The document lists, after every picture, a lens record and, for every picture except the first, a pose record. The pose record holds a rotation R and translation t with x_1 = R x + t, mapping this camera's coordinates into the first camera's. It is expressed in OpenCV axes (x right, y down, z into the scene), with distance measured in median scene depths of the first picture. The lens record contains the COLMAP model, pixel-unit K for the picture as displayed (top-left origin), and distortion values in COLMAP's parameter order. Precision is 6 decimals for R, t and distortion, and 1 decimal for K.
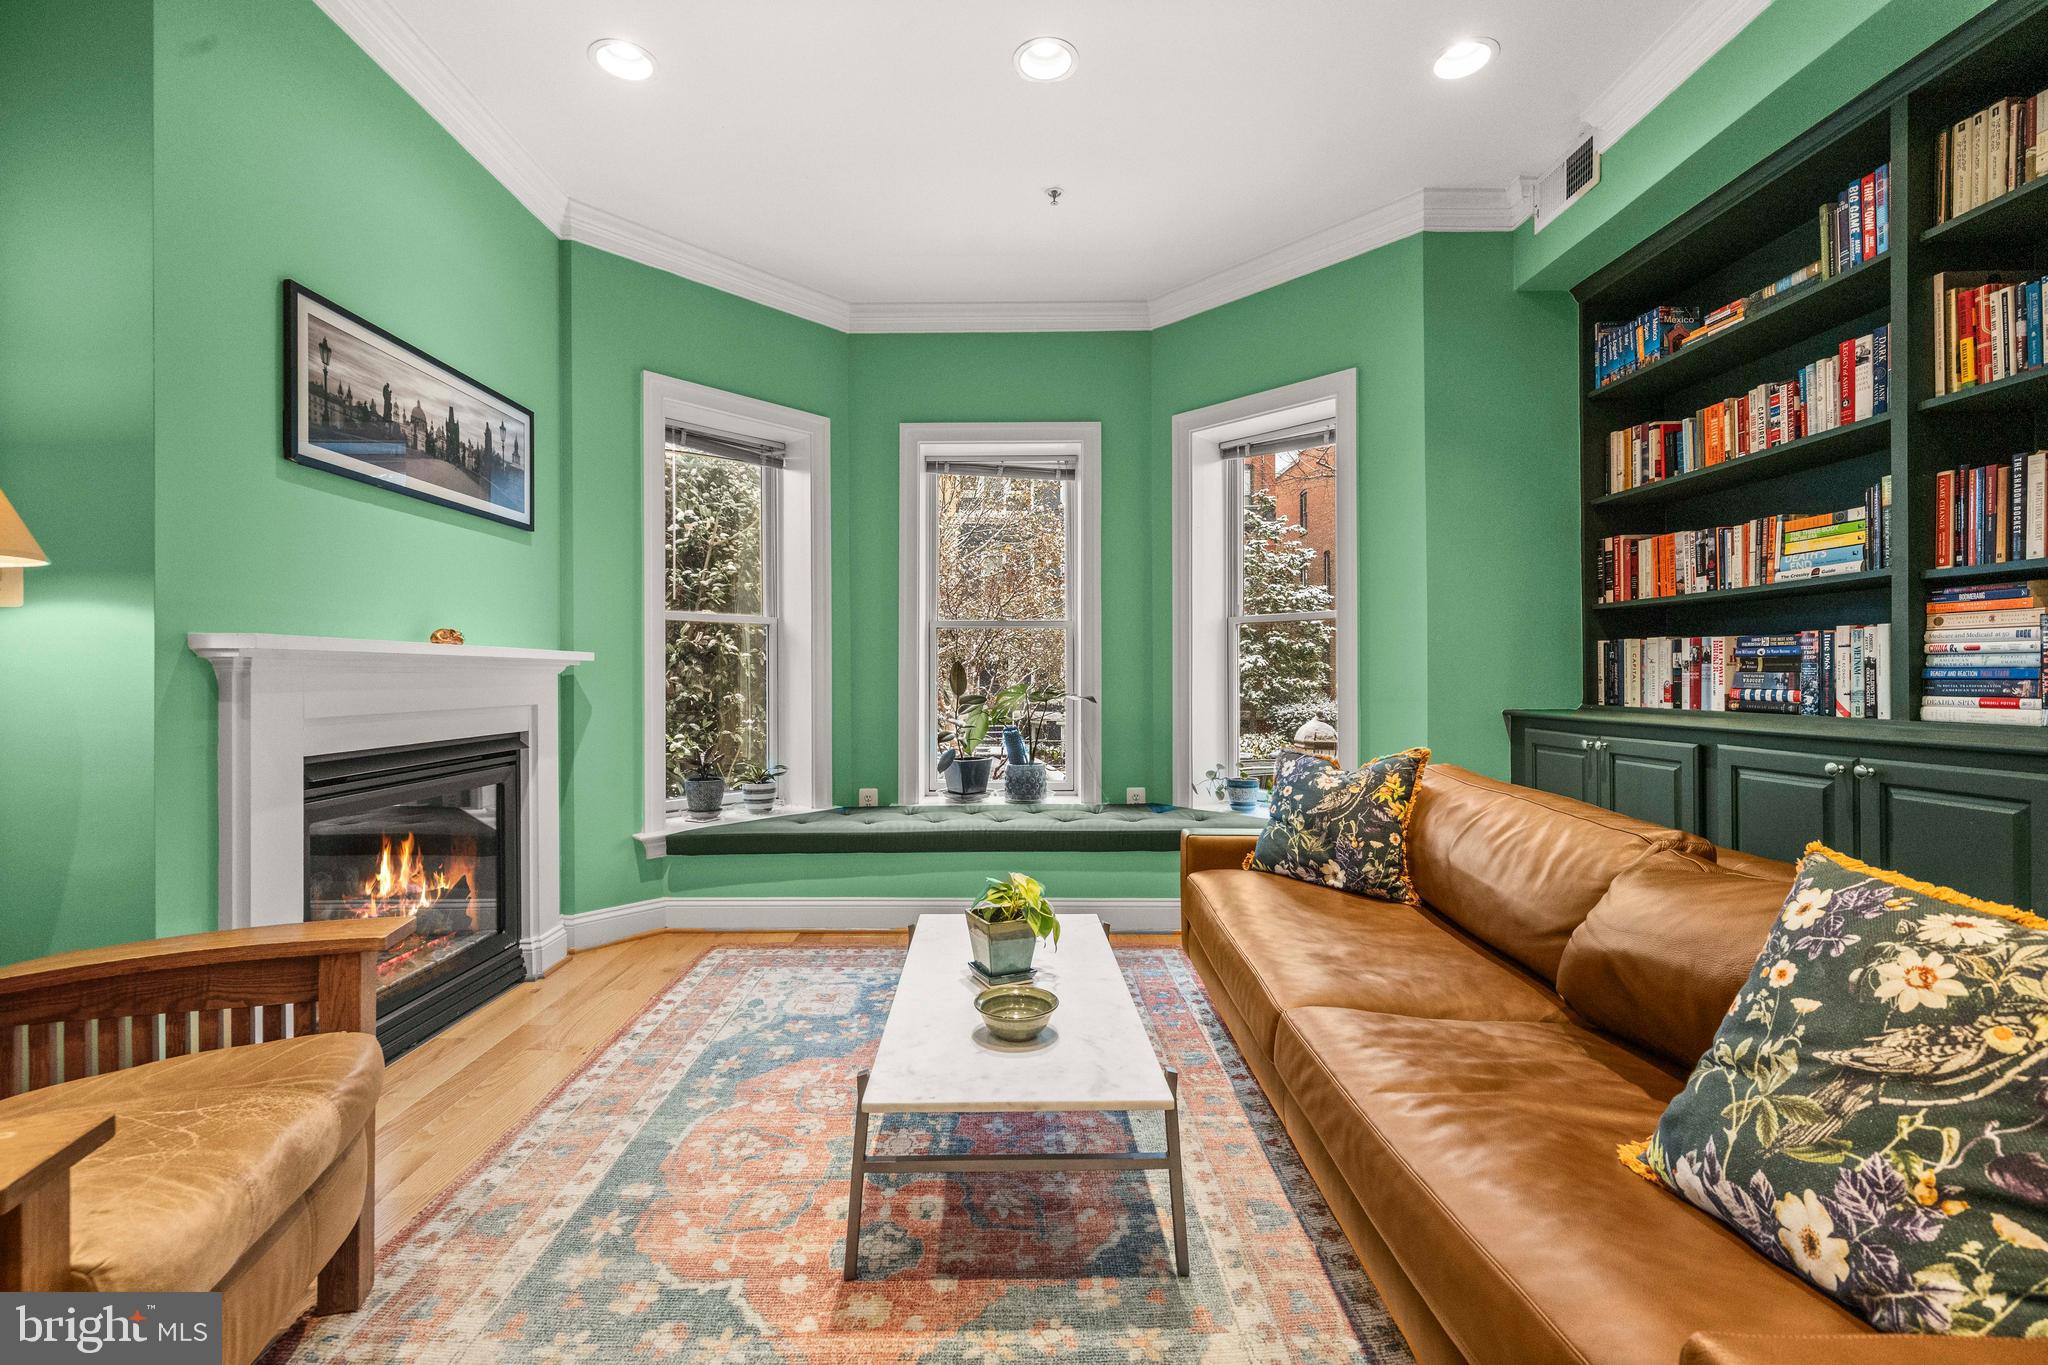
lens RADIAL K [[869.6, 0, 1019.2], [0, 869.6, 675.4], [0, 0, 1]] dist [-0.003637, 0.001126]
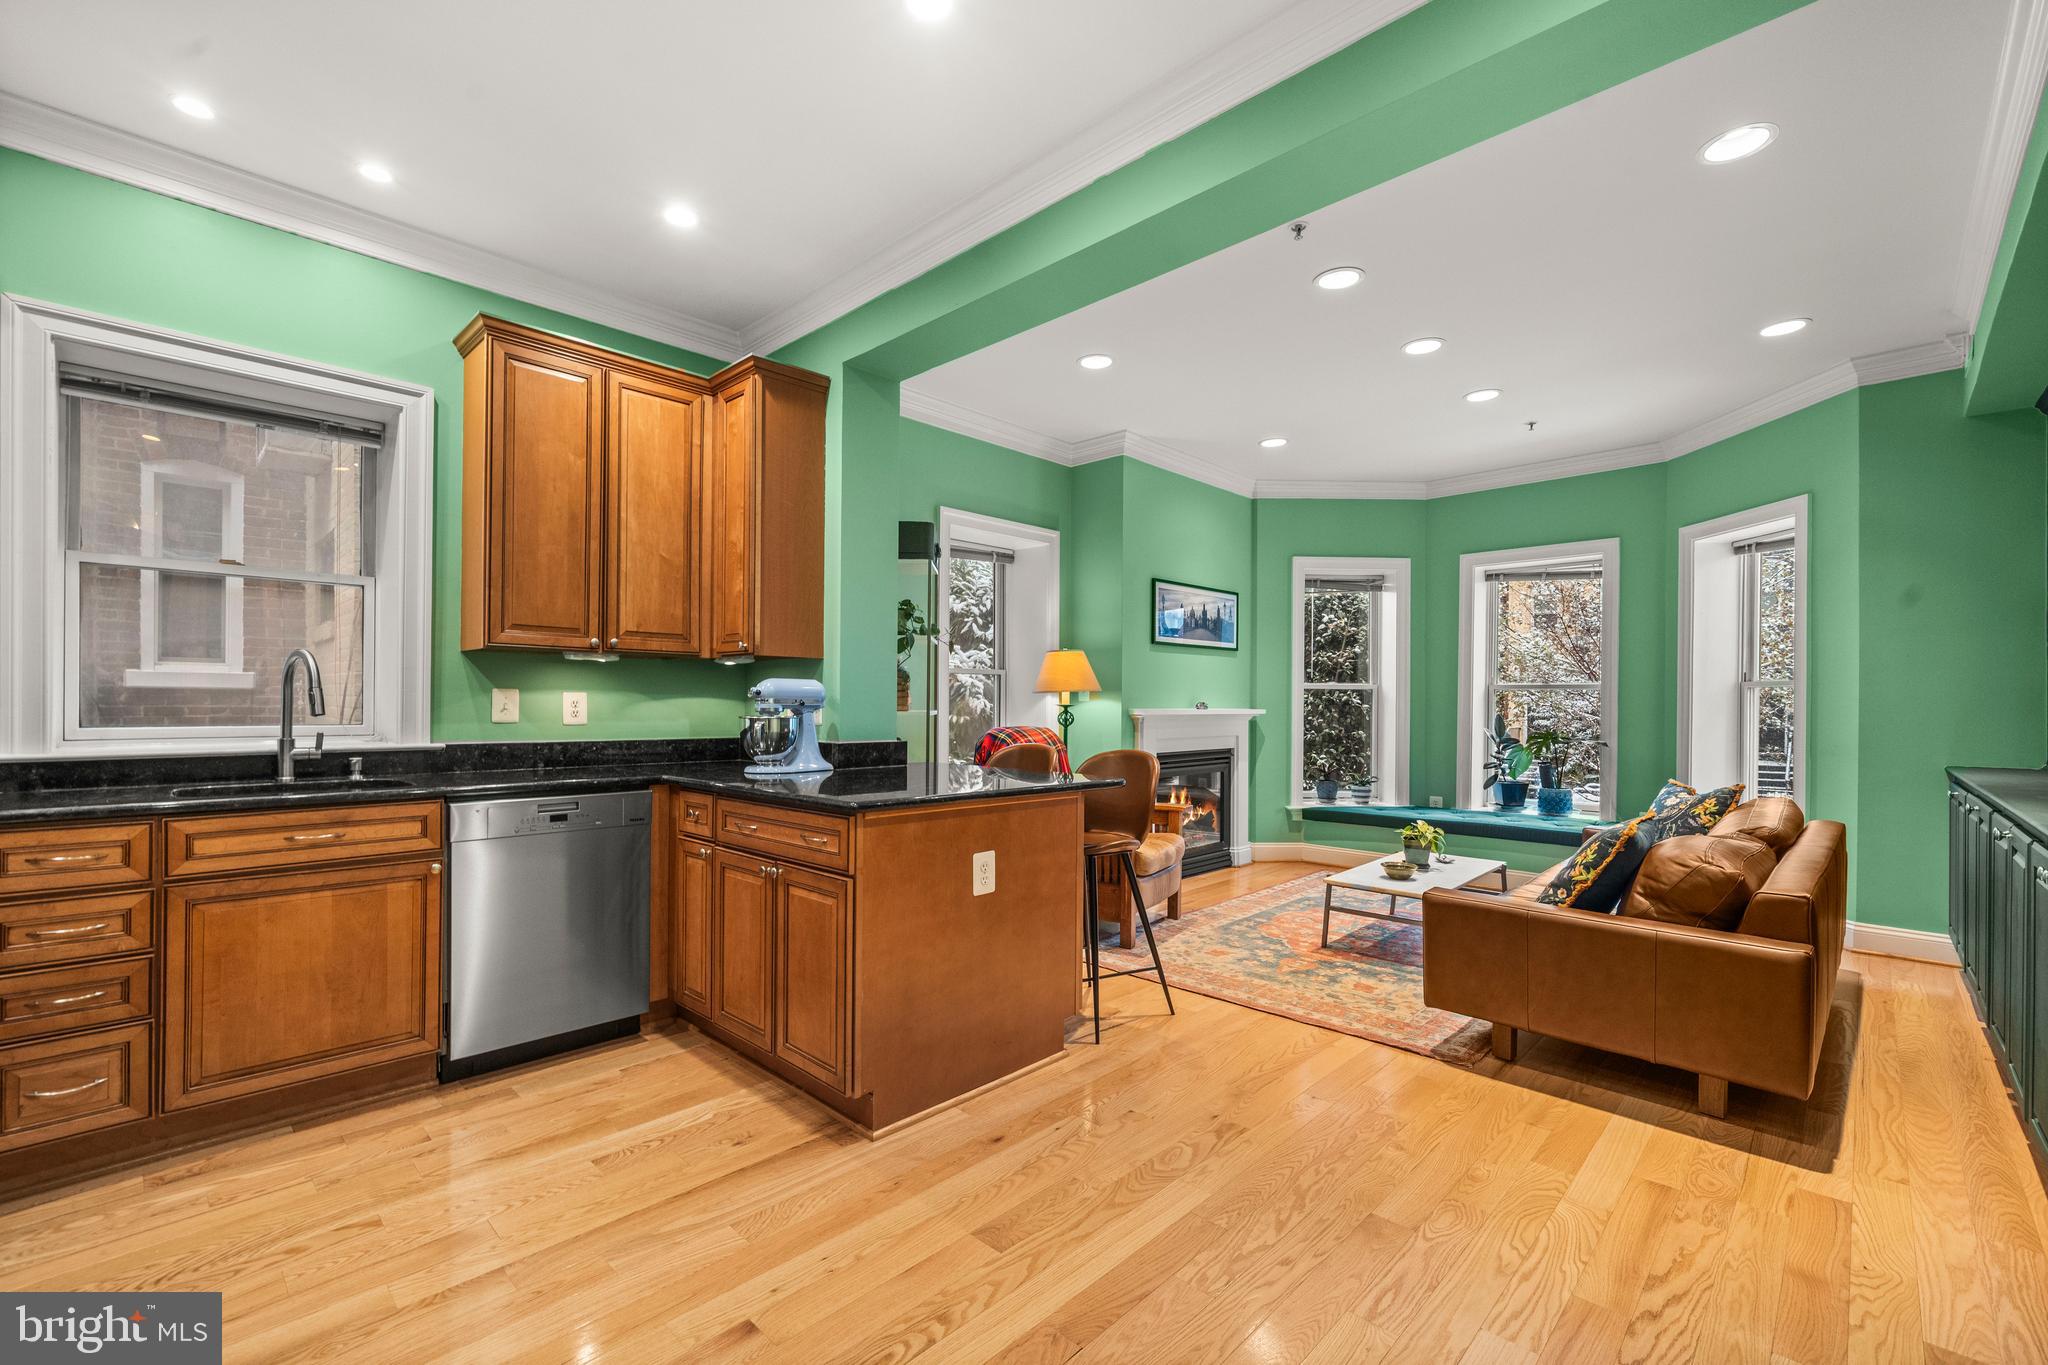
lens RADIAL K [[869.6, 0, 1026.4], [0, 869.6, 705.4], [0, 0, 1]] dist [-0.003637, 0.001126]
pose [[0.712307, 0.010120, -0.701795, 0.627161], [-0.008148, 0.999948, 0.006149, -0.053744], [0.701820, 0.001338, 0.712353, -0.968449]]
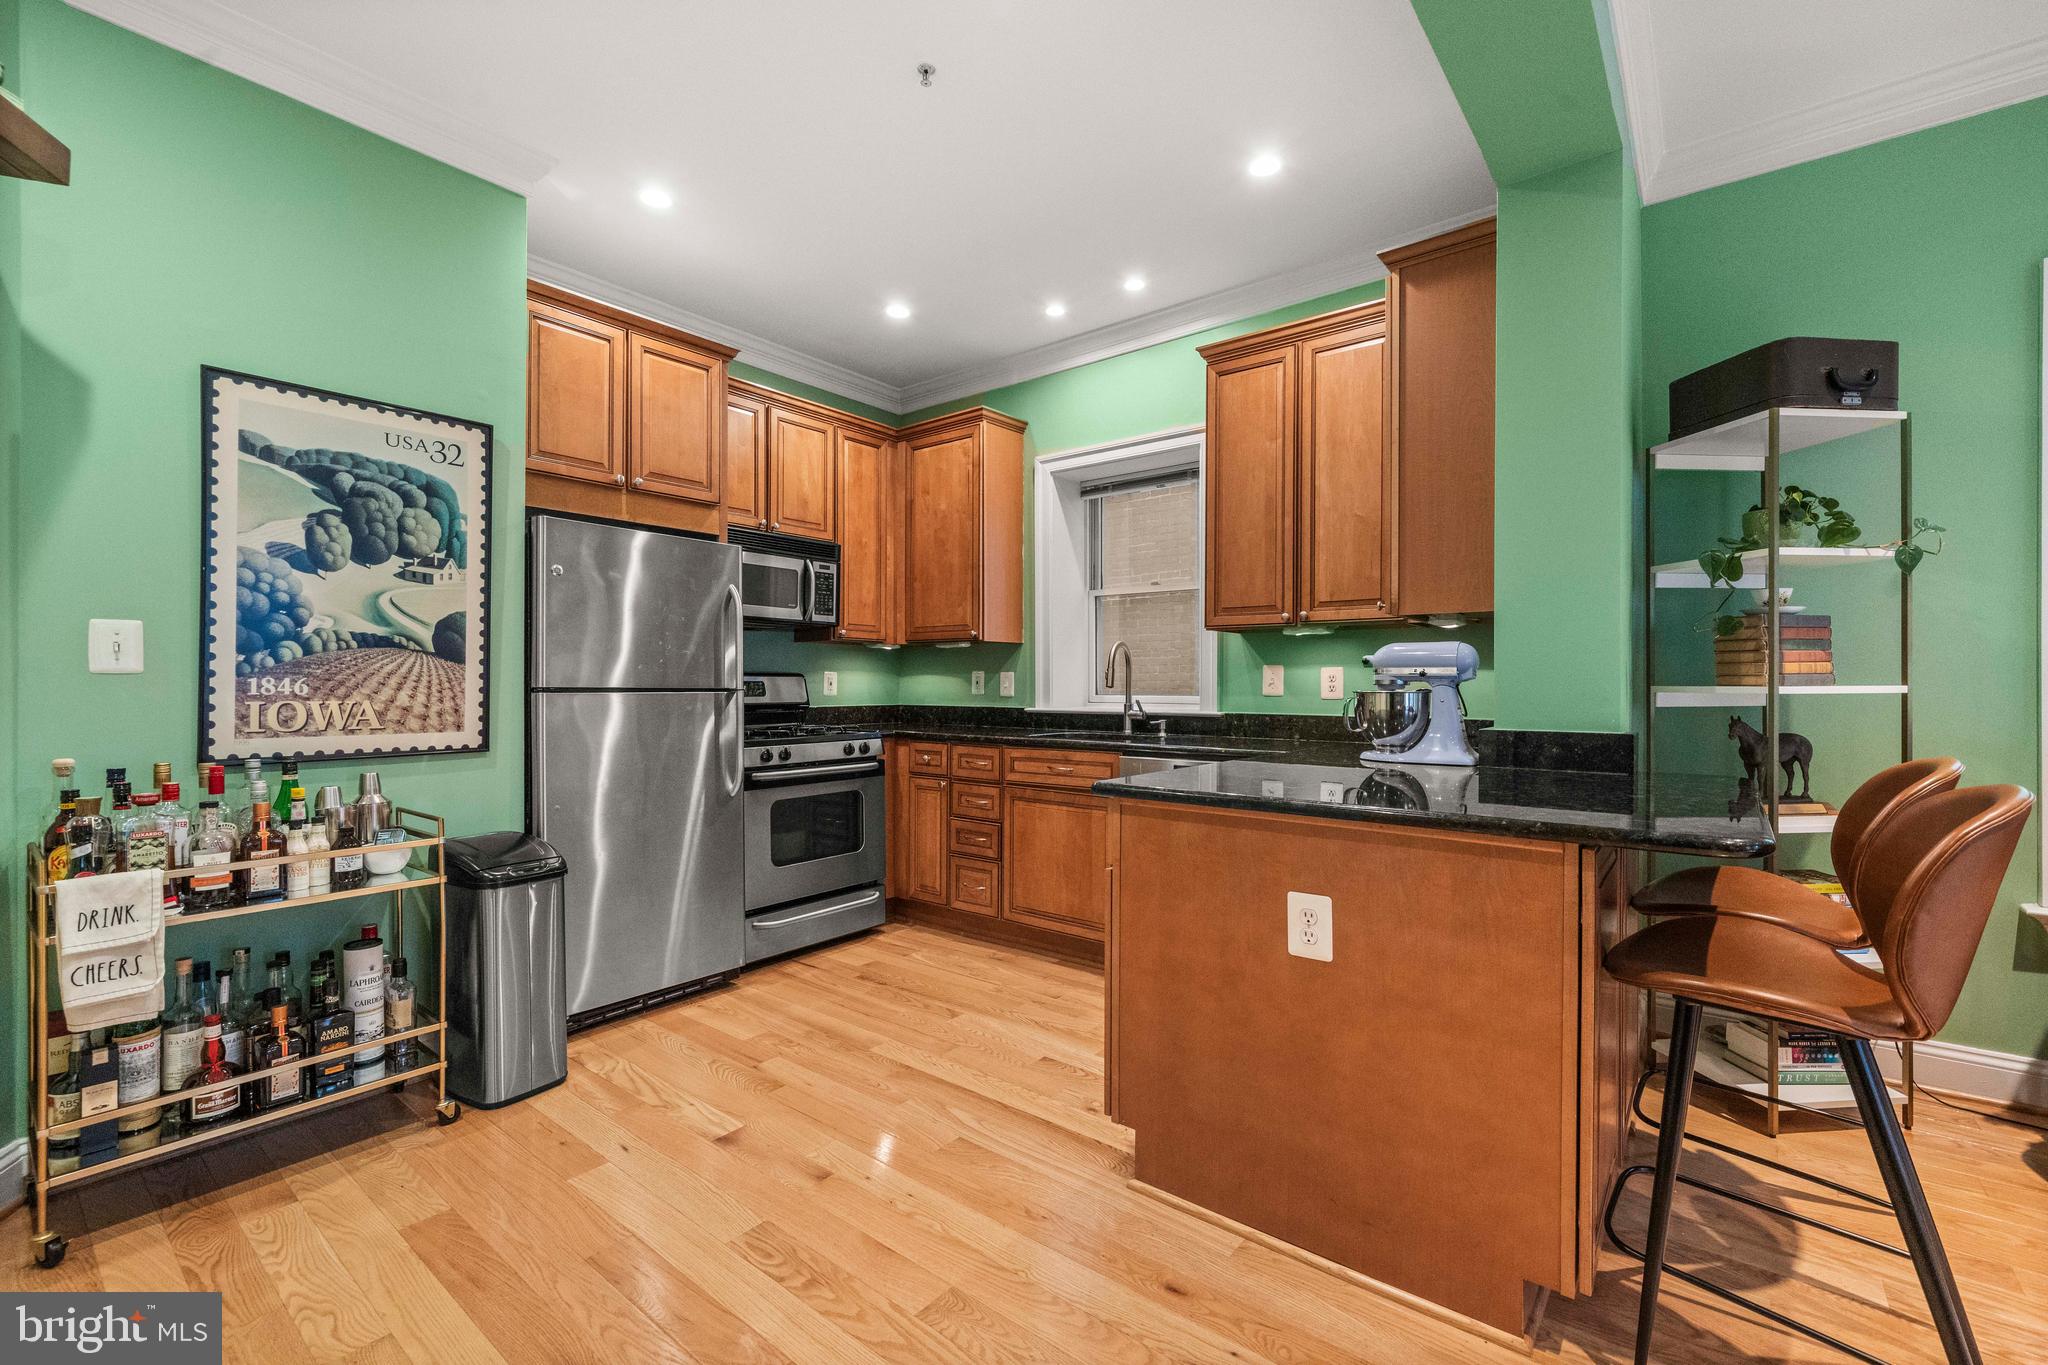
lens RADIAL K [[869.6, 0, 1024.0], [0, 869.6, 682.4], [0, 0, 1]] dist [-0.003637, 0.001126]
pose [[-0.633855, 0.002178, -0.773449, 0.532549], [0.002473, 0.999997, 0.000790, -0.038405], [0.773448, -0.001412, -0.633858, -0.020422]]
